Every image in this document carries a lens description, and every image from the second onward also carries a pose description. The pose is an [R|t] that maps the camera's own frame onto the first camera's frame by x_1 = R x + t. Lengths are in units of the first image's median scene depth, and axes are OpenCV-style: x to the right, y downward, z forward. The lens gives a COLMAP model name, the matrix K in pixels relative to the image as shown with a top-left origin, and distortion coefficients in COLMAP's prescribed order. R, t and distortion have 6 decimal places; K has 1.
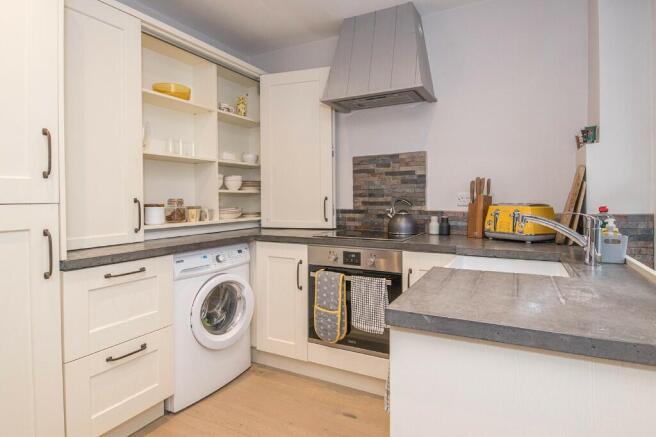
lens RADIAL K [[362.6, 0, 329.3], [0, 362.6, 200.6], [0, 0, 1]] dist [0.001070, 0.000173]
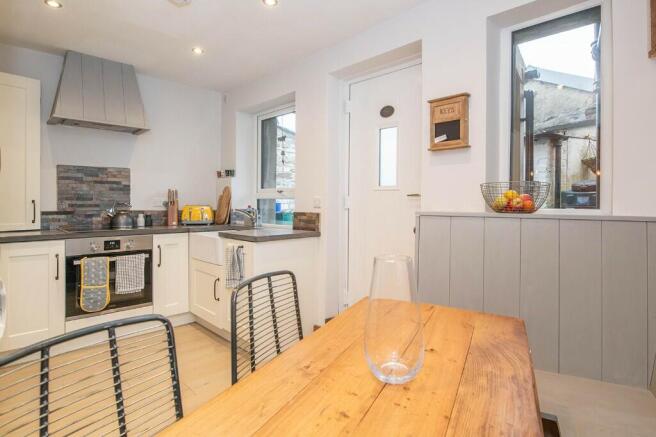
lens RADIAL K [[362.6, 0, 329.3], [0, 362.6, 200.6], [0, 0, 1]] dist [0.001070, 0.000173]
pose [[0.309861, 0.008432, 0.950744, -0.830420], [0.004347, 0.999938, -0.010285, 0.007274], [-0.950772, 0.007320, 0.309805, -0.175393]]
